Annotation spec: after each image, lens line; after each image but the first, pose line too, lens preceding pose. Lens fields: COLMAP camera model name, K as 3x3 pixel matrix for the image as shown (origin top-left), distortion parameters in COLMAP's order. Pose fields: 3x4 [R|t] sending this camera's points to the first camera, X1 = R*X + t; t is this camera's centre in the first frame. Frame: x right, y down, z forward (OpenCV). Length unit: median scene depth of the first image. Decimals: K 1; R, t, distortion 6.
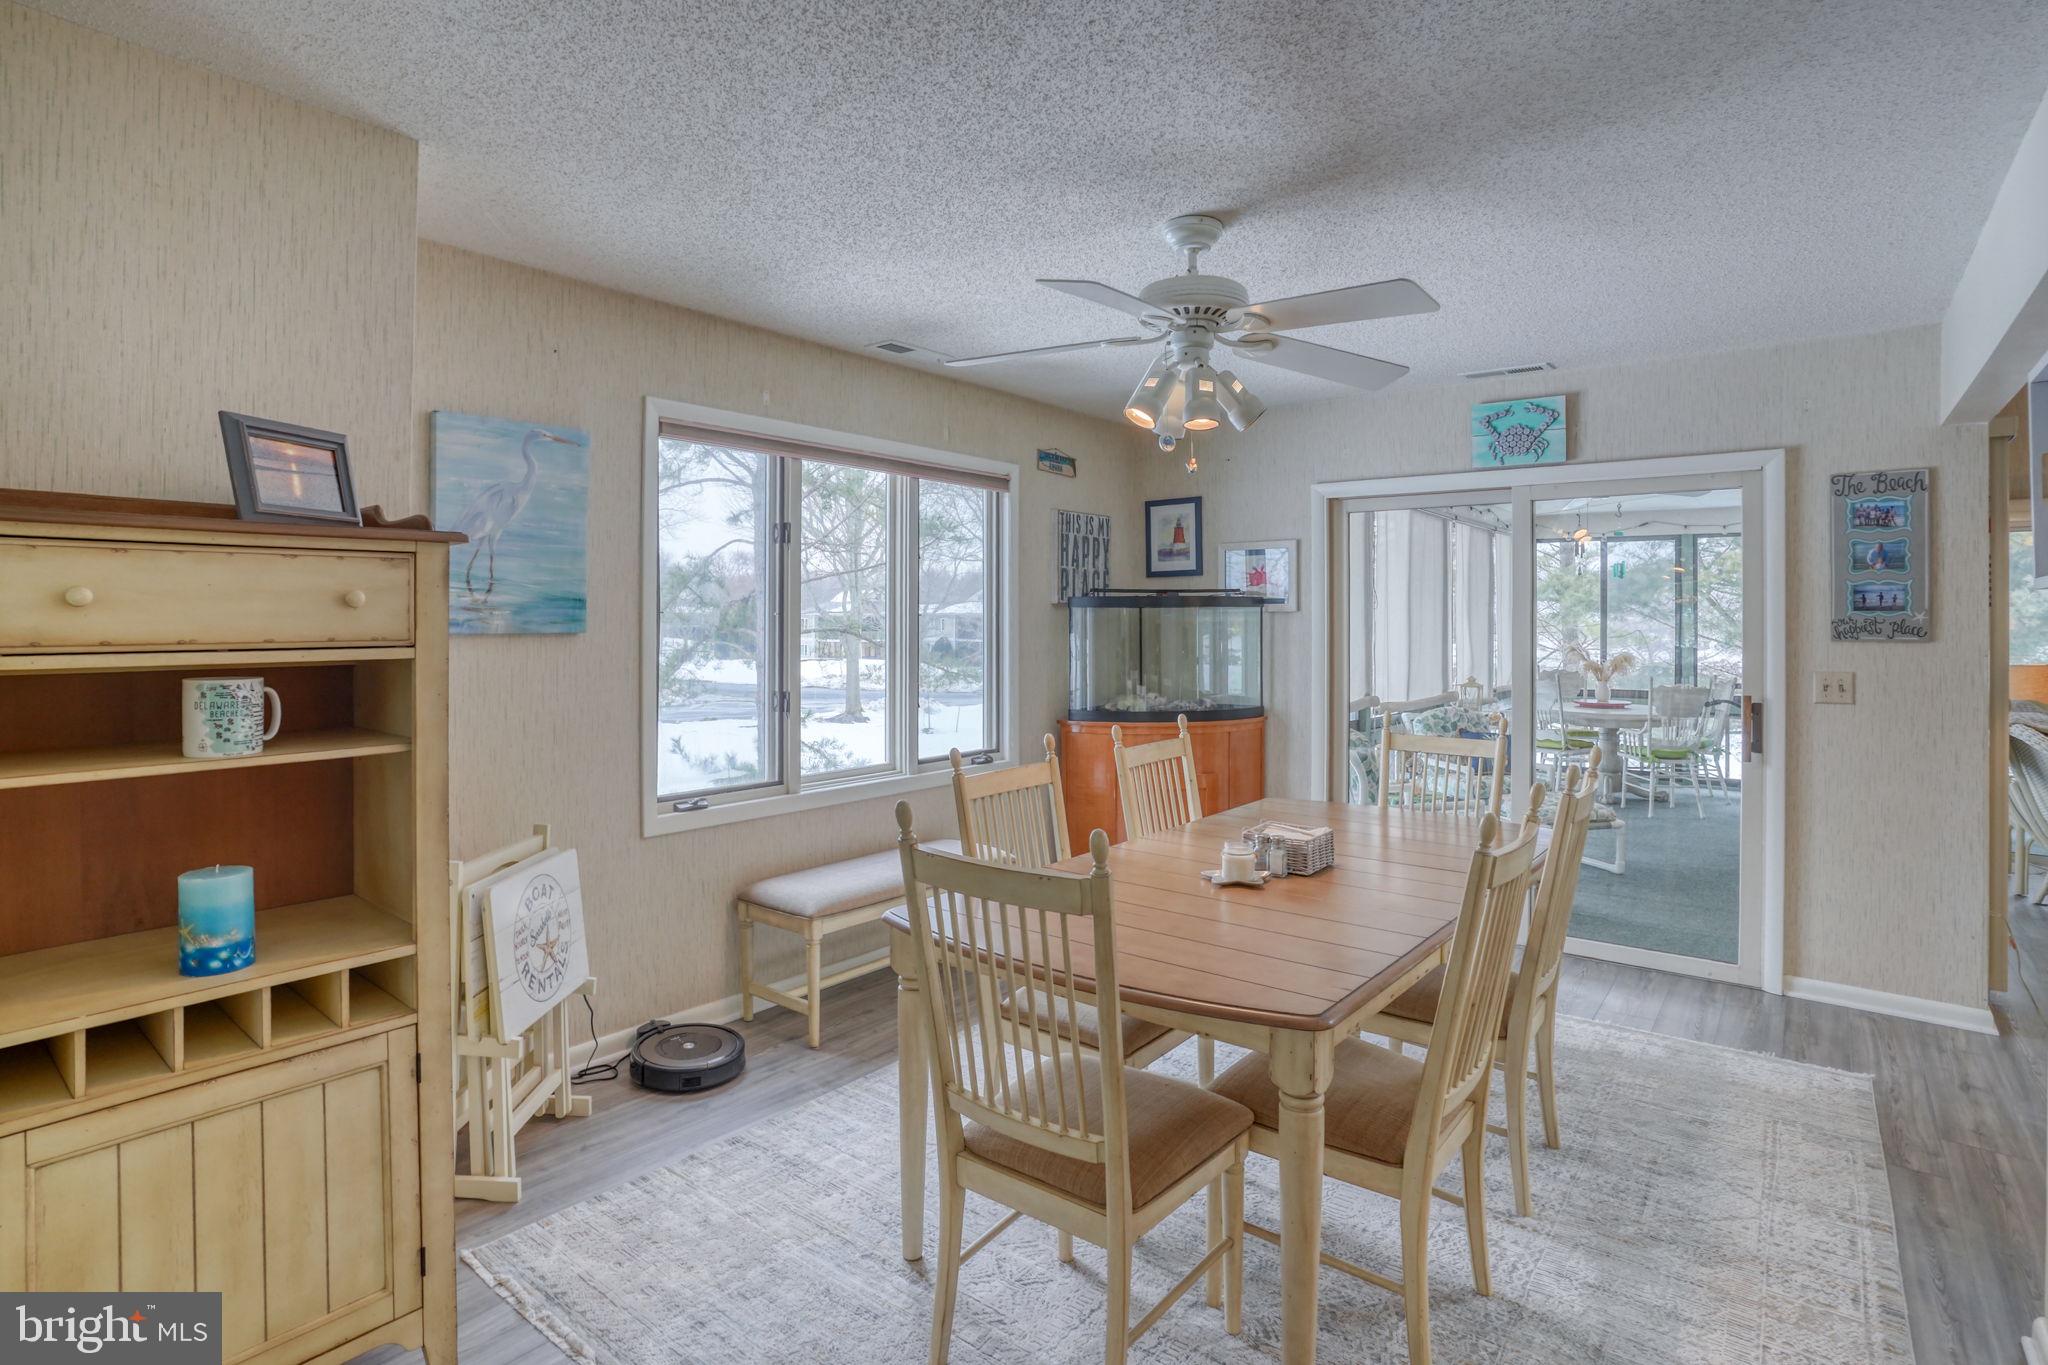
lens RADIAL K [[1032.6, 0, 1013.7], [0, 1032.6, 628.9], [0, 0, 1]] dist [-0.063596, 0.028039]
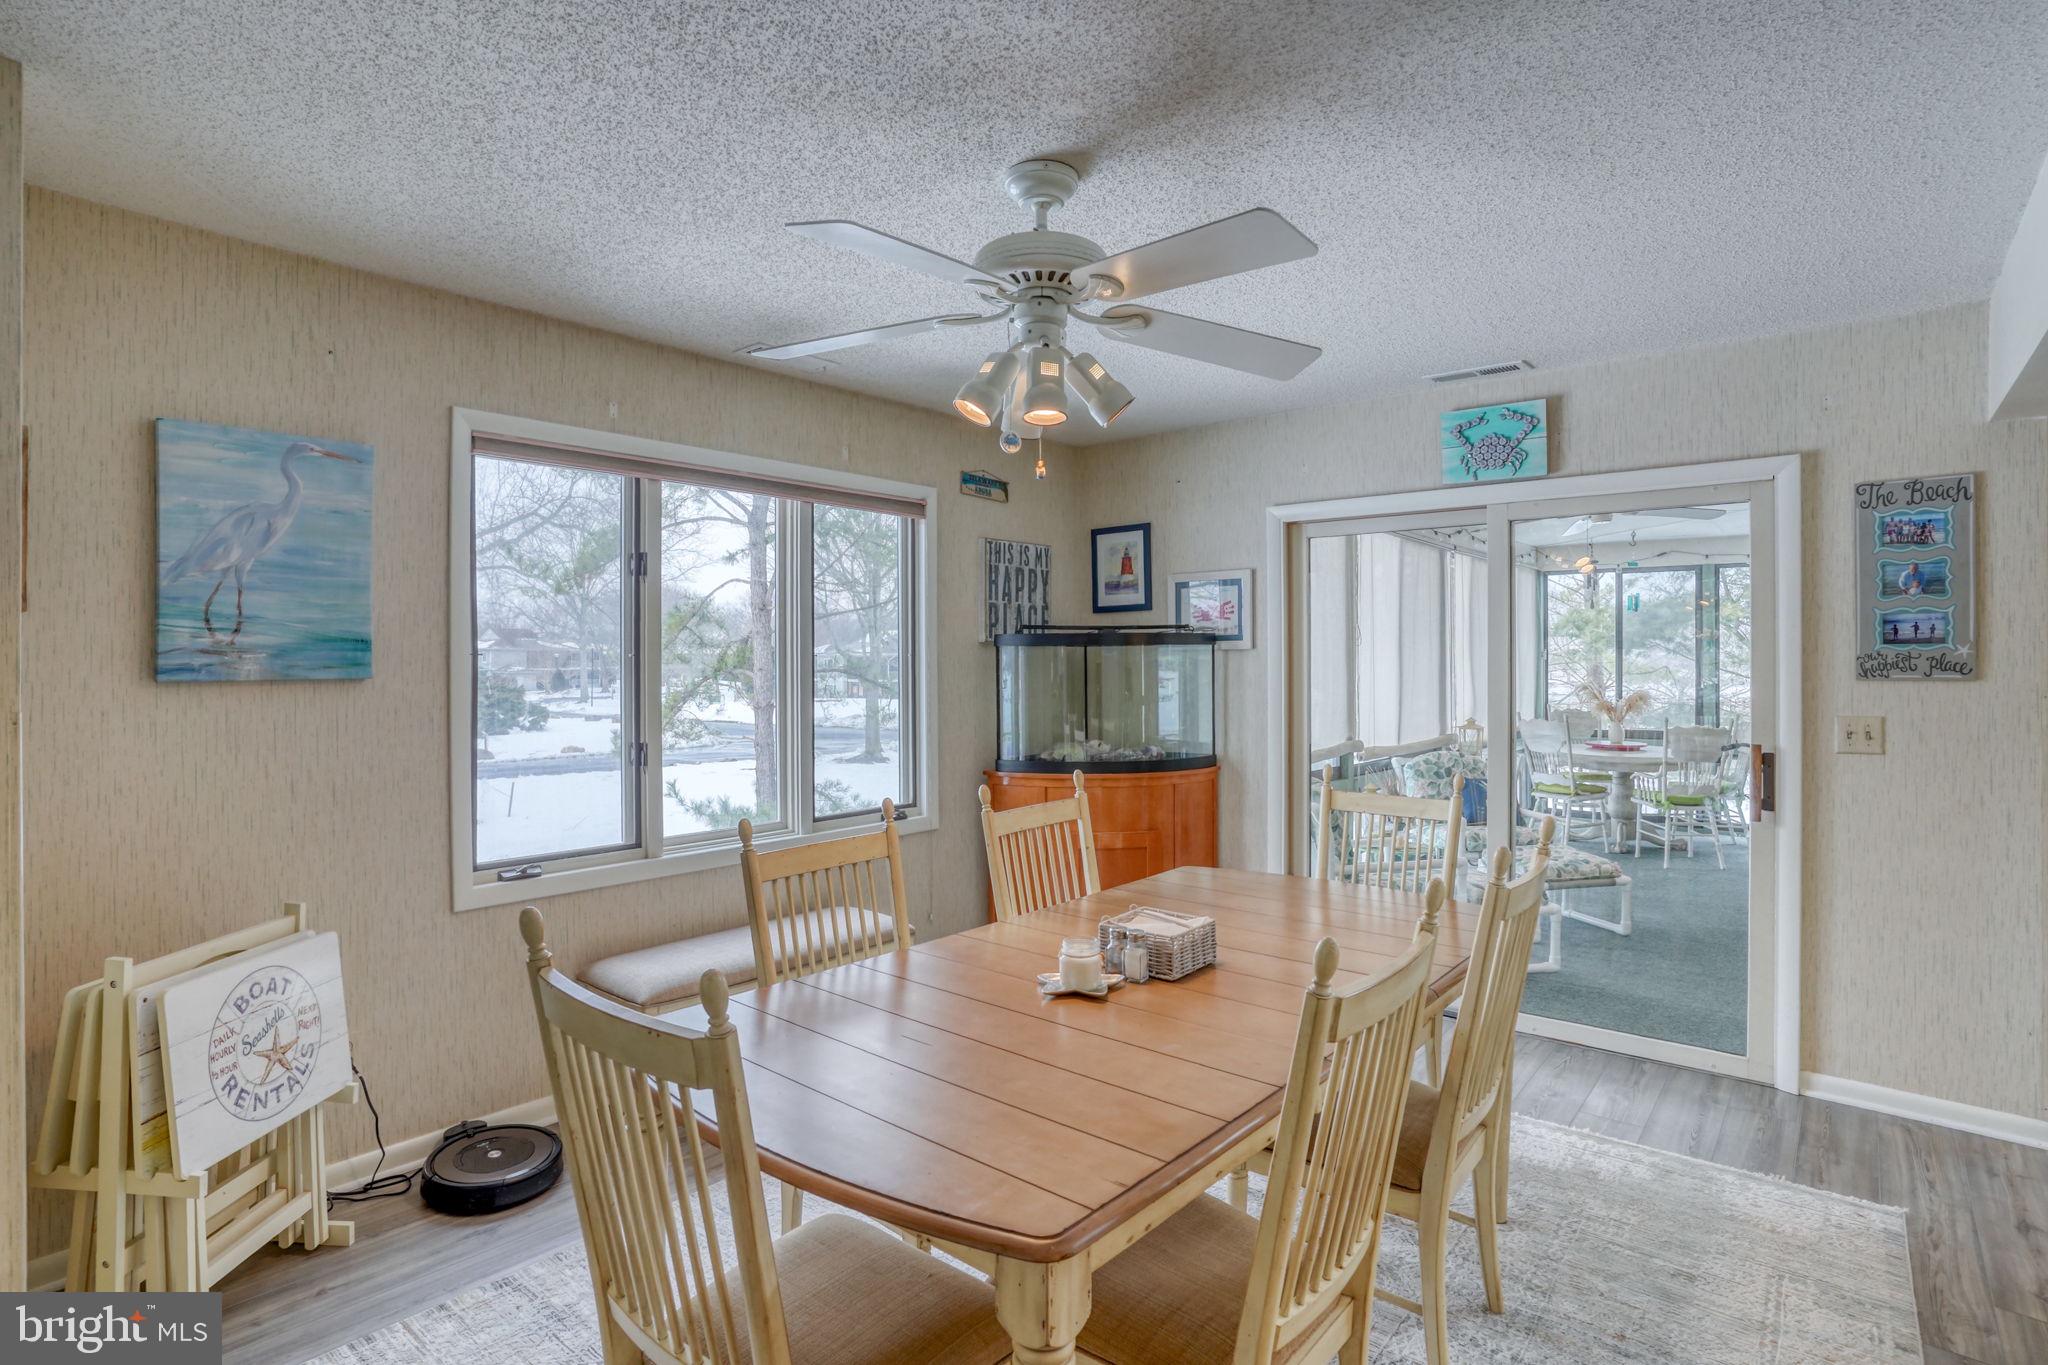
lens RADIAL K [[1018.8, 0, 1018.2], [0, 1018.8, 672.6], [0, 0, 1]] dist [-0.063609, 0.026191]
pose [[0.999573, -0.005408, -0.028732, 0.132924], [0.005523, 0.999977, 0.003946, -0.001283], [0.028710, -0.004103, 0.999579, 0.147540]]
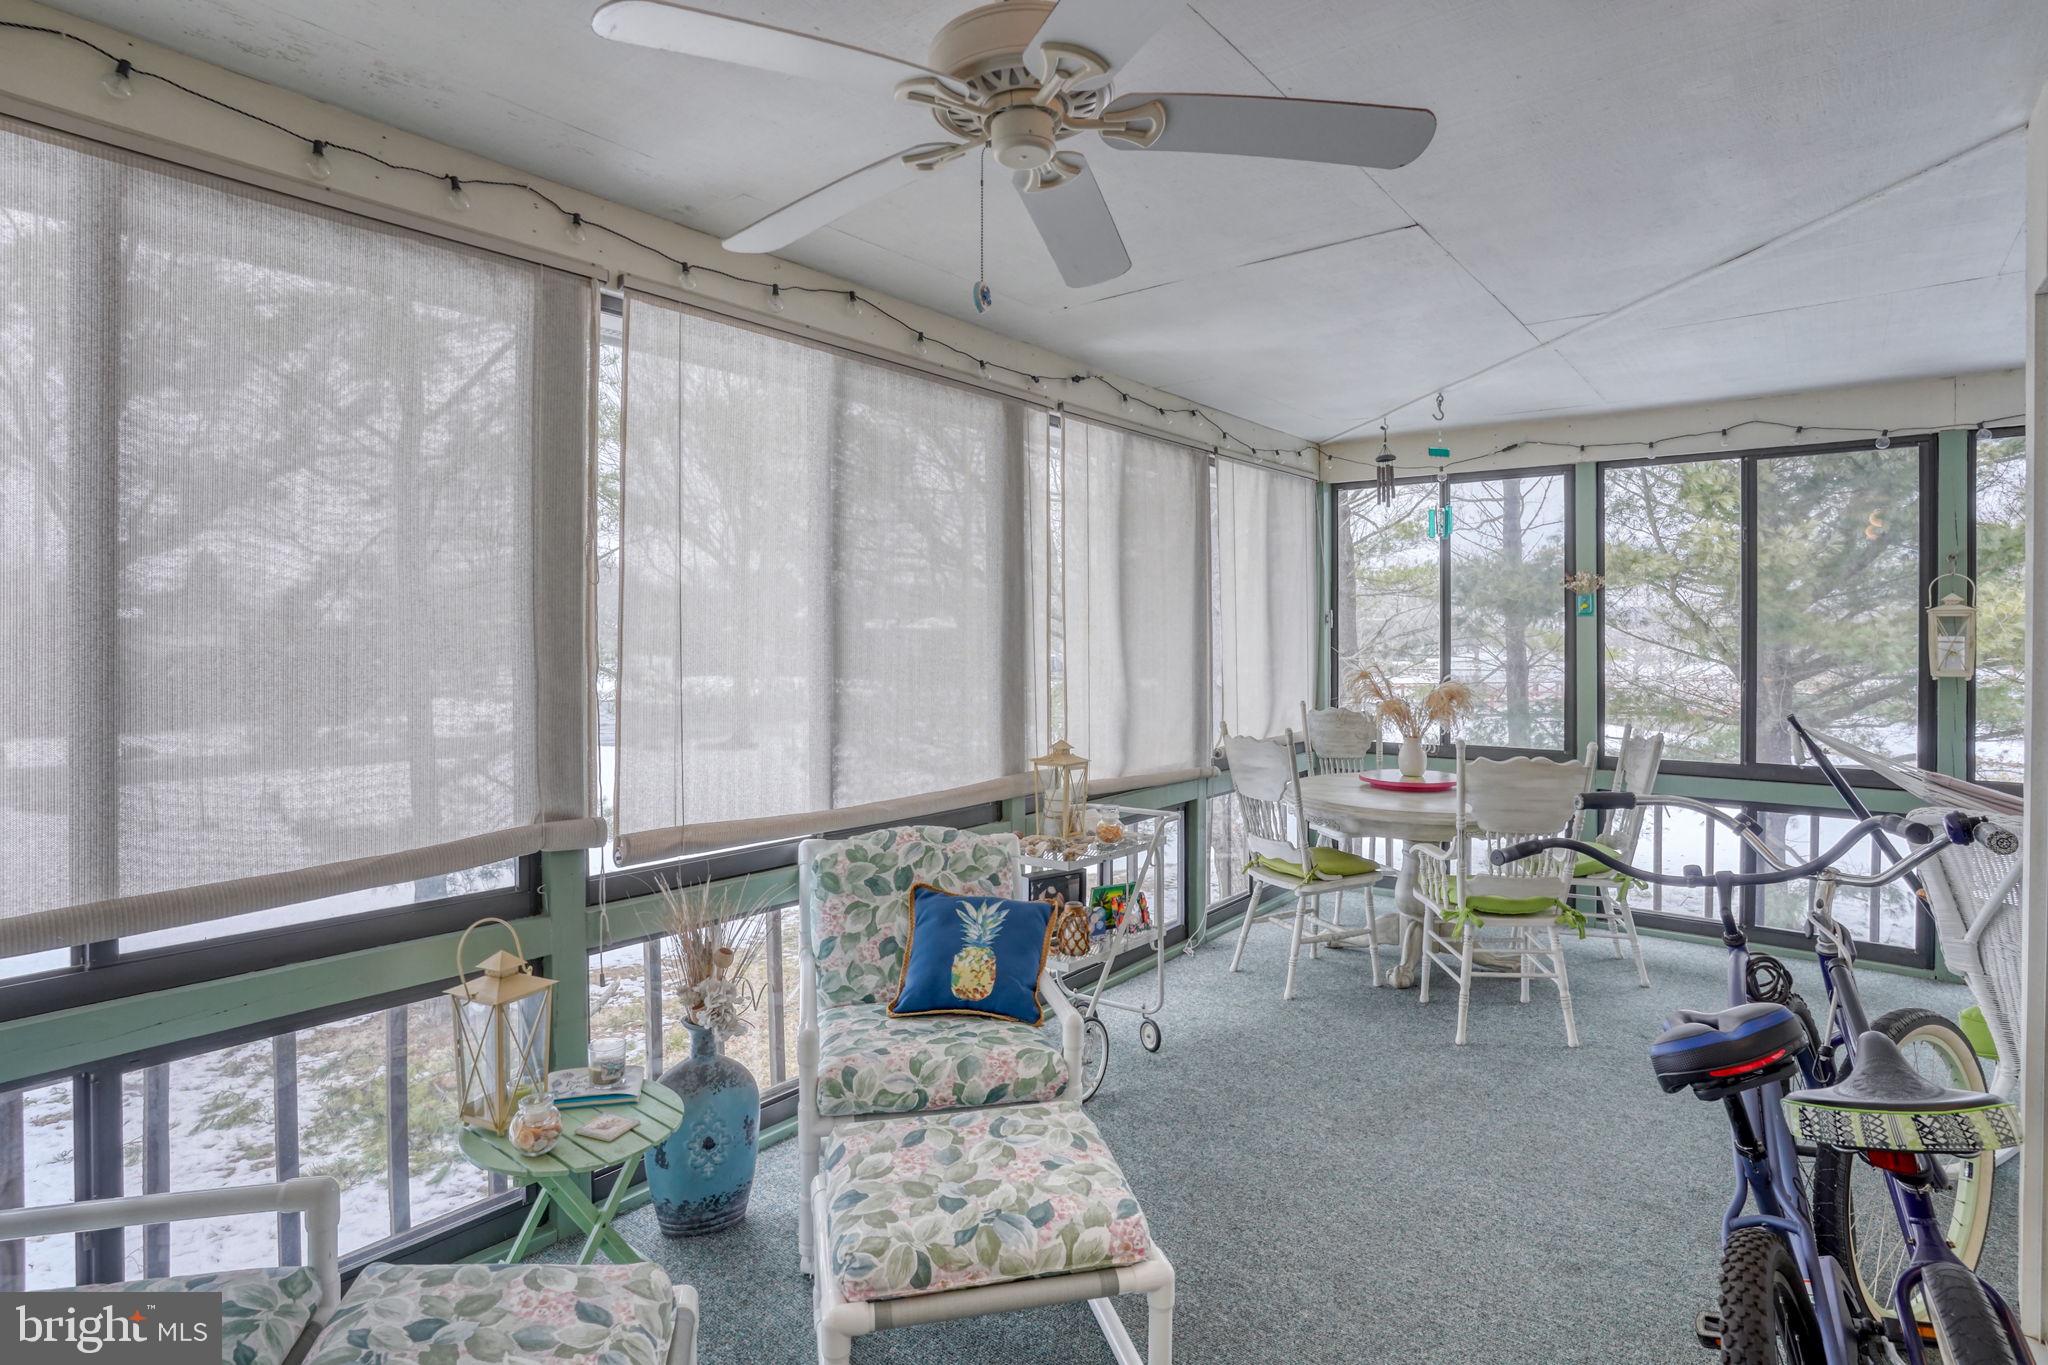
lens RADIAL K [[1018.8, 0, 1018.2], [0, 1018.8, 672.6], [0, 0, 1]] dist [-0.063609, 0.026191]
pose [[0.999910, -0.006890, -0.011545, 0.940764], [0.007211, 0.999582, 0.027996, 0.005202], [0.011347, -0.028077, 0.999541, 1.168930]]
